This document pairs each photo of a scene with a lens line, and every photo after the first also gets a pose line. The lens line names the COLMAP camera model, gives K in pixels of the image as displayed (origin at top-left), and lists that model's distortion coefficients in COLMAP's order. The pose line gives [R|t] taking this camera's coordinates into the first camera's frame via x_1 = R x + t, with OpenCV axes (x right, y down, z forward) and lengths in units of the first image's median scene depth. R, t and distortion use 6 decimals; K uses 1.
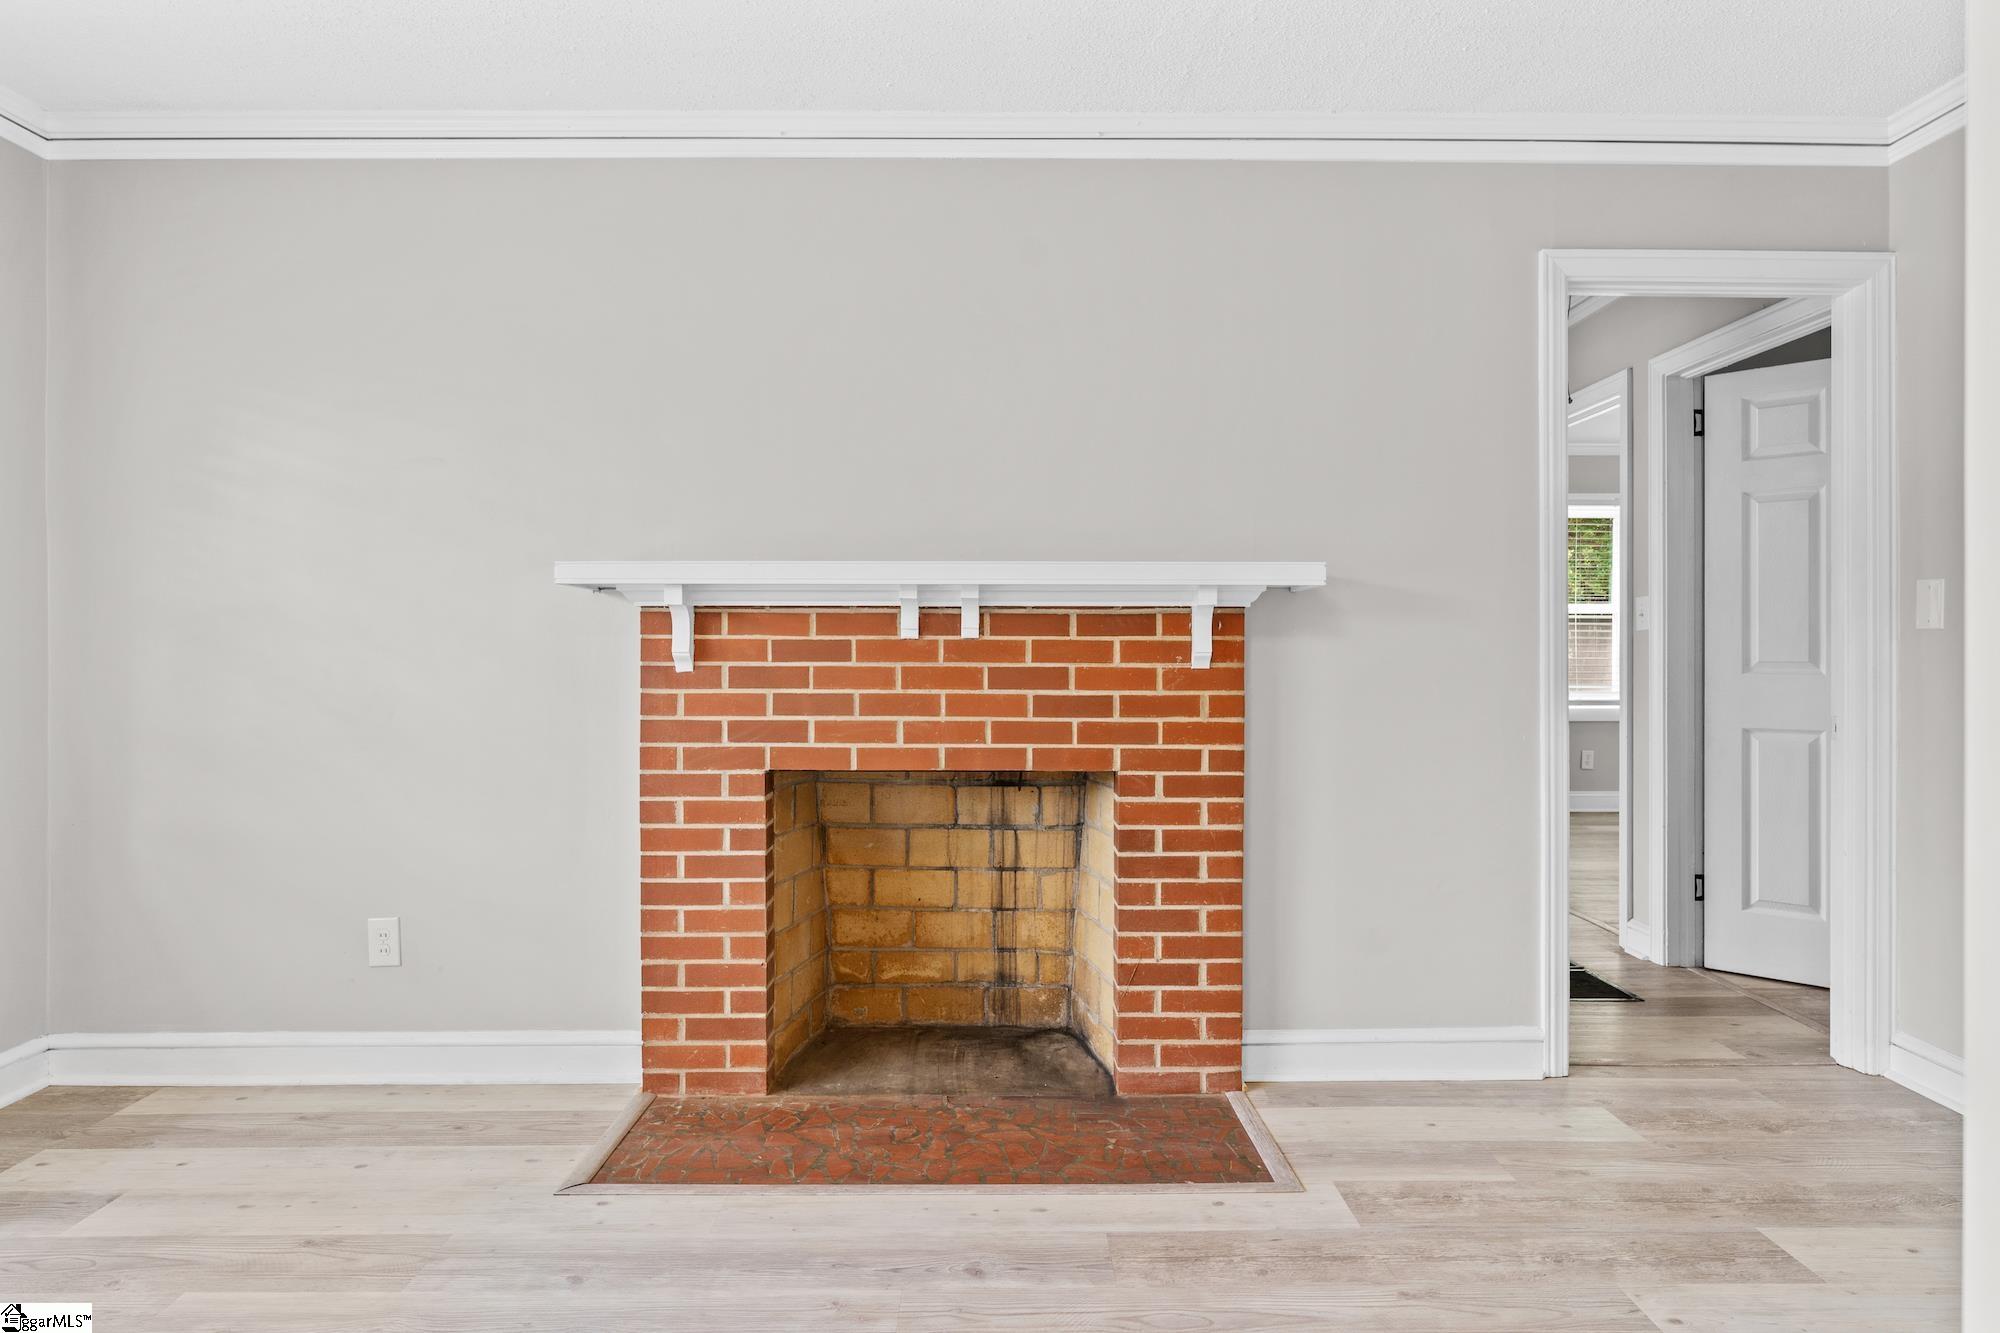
lens RADIAL K [[1090.7, 0, 996.8], [0, 1090.7, 661.5], [0, 0, 1]] dist [-0.000565, -0.000091]
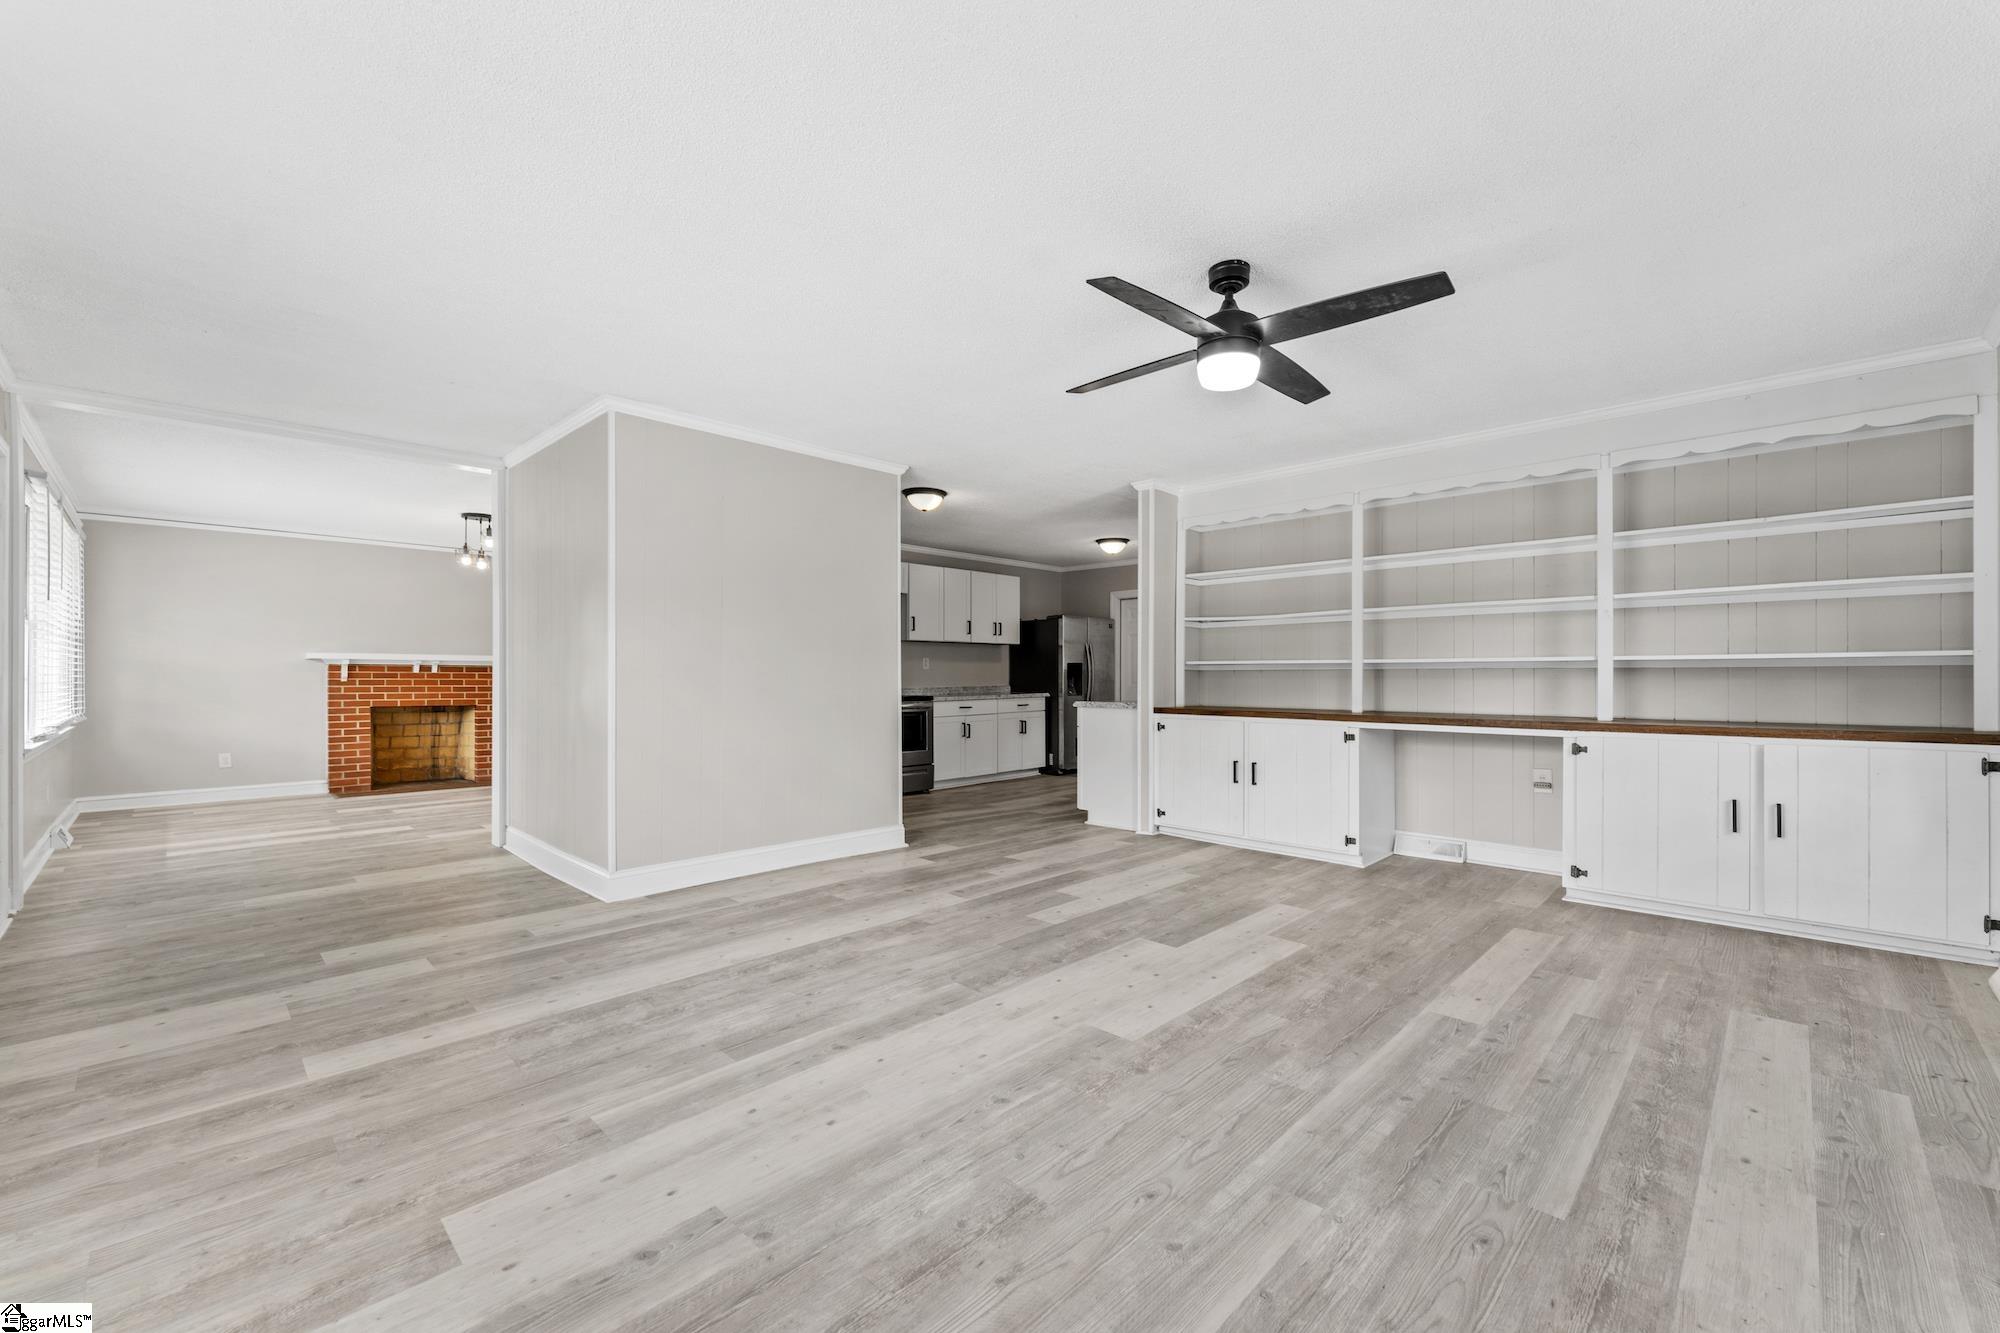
lens RADIAL K [[809.9, 0, 997.5], [0, 809.9, 676.9], [0, 0, 1]] dist [-0.000433, -0.000054]
pose [[0.715017, 0.000151, 0.699107, -0.630621], [-0.000066, 1.000000, -0.000149, -0.005920], [-0.699107, 0.000060, 0.715017, -2.614232]]
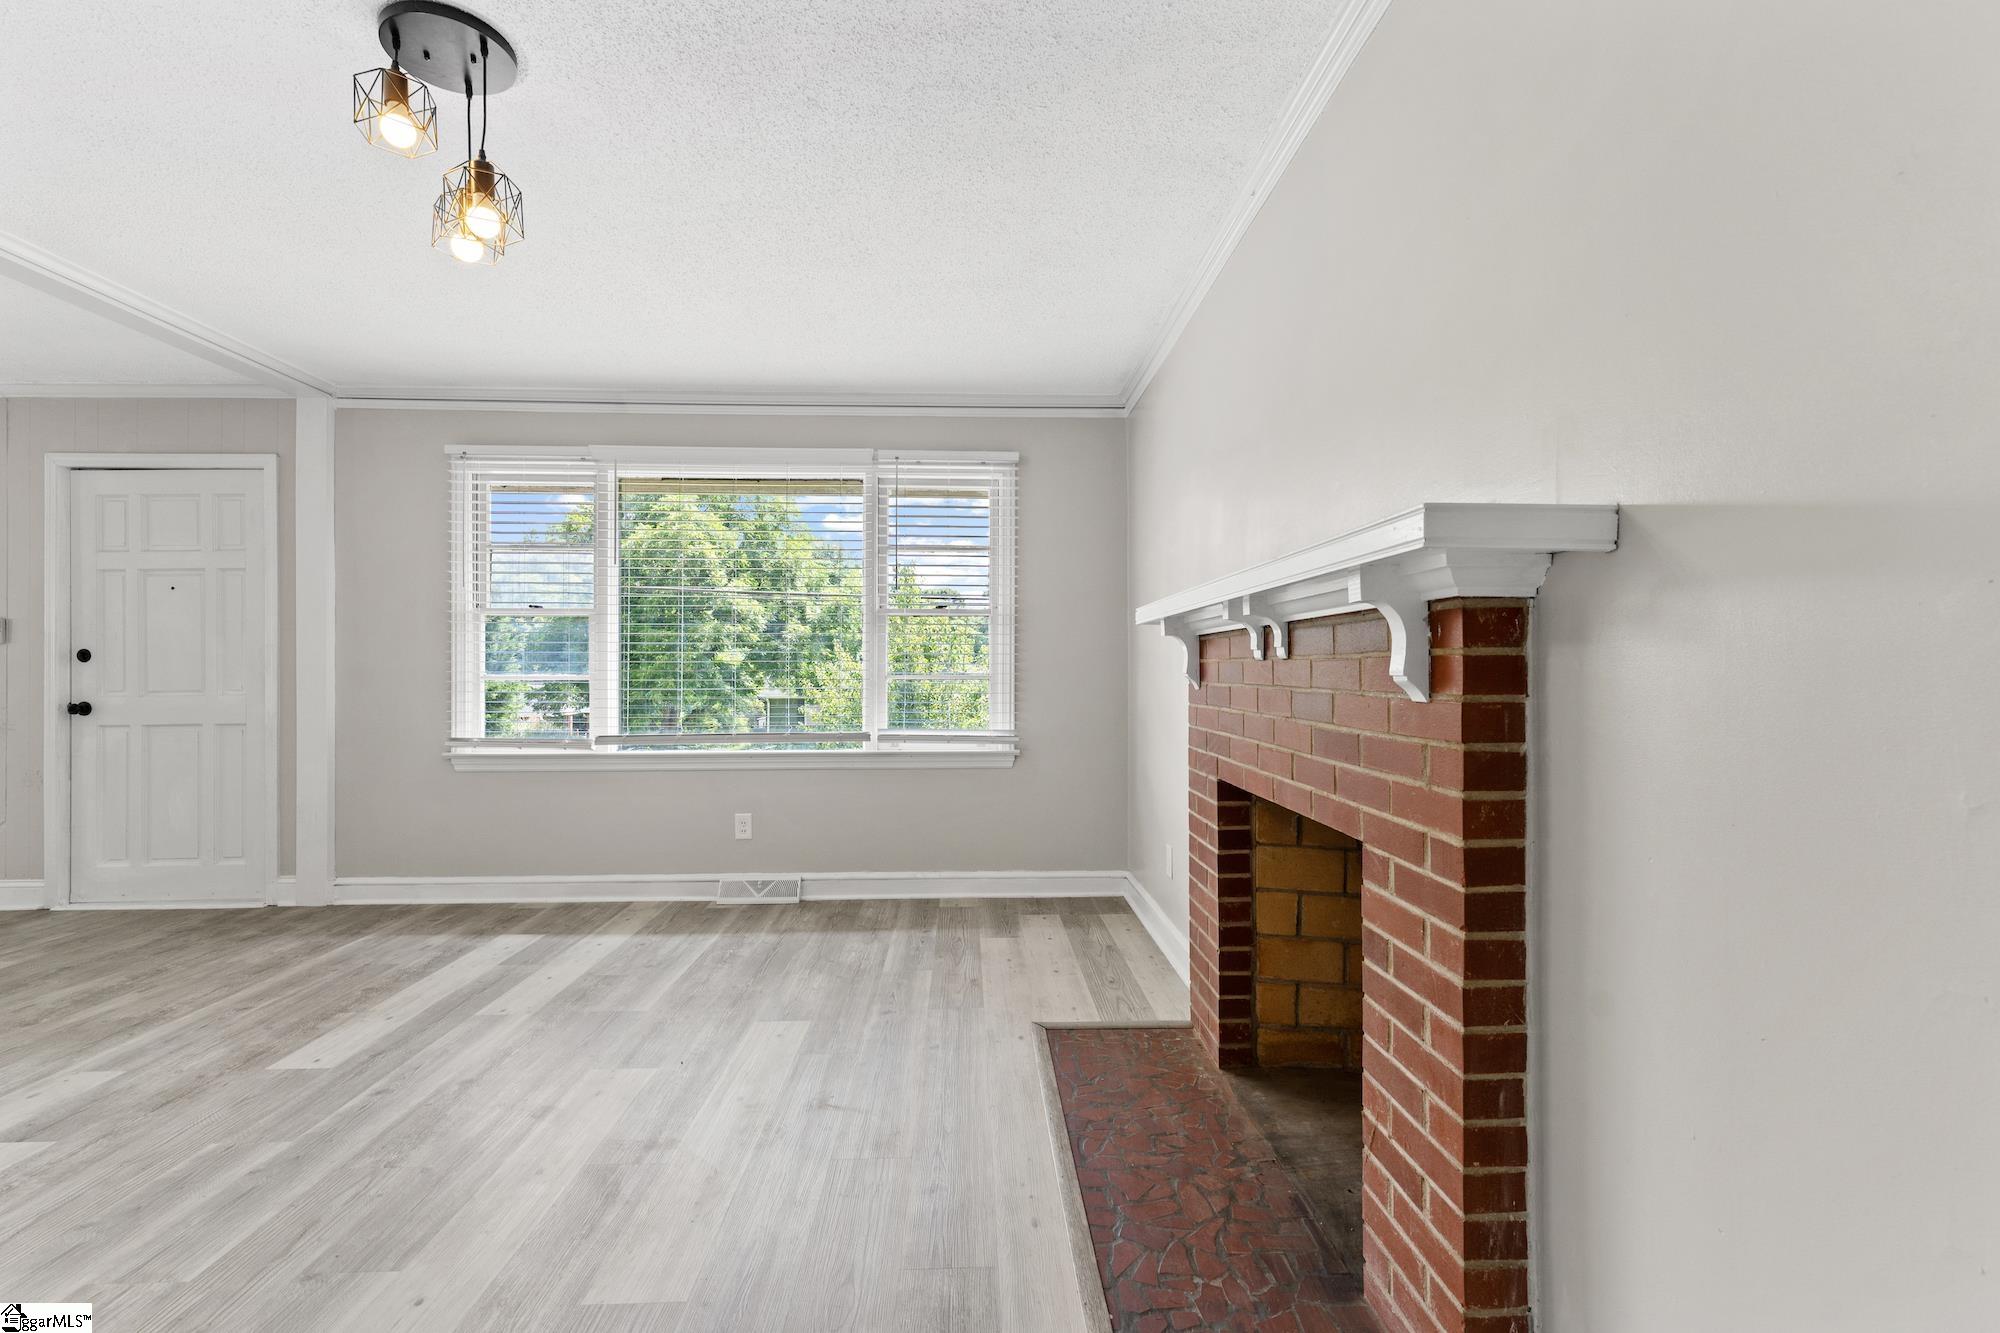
lens RADIAL K [[851.0, 0, 998.2], [0, 851.0, 674.8], [0, 0, 1]] dist [-0.001775, -0.000050]
pose [[0.017350, -0.002091, -0.999847, 0.669712], [0.002542, 0.999995, -0.002048, -0.008536], [0.999846, -0.002506, 0.017356, 0.760626]]
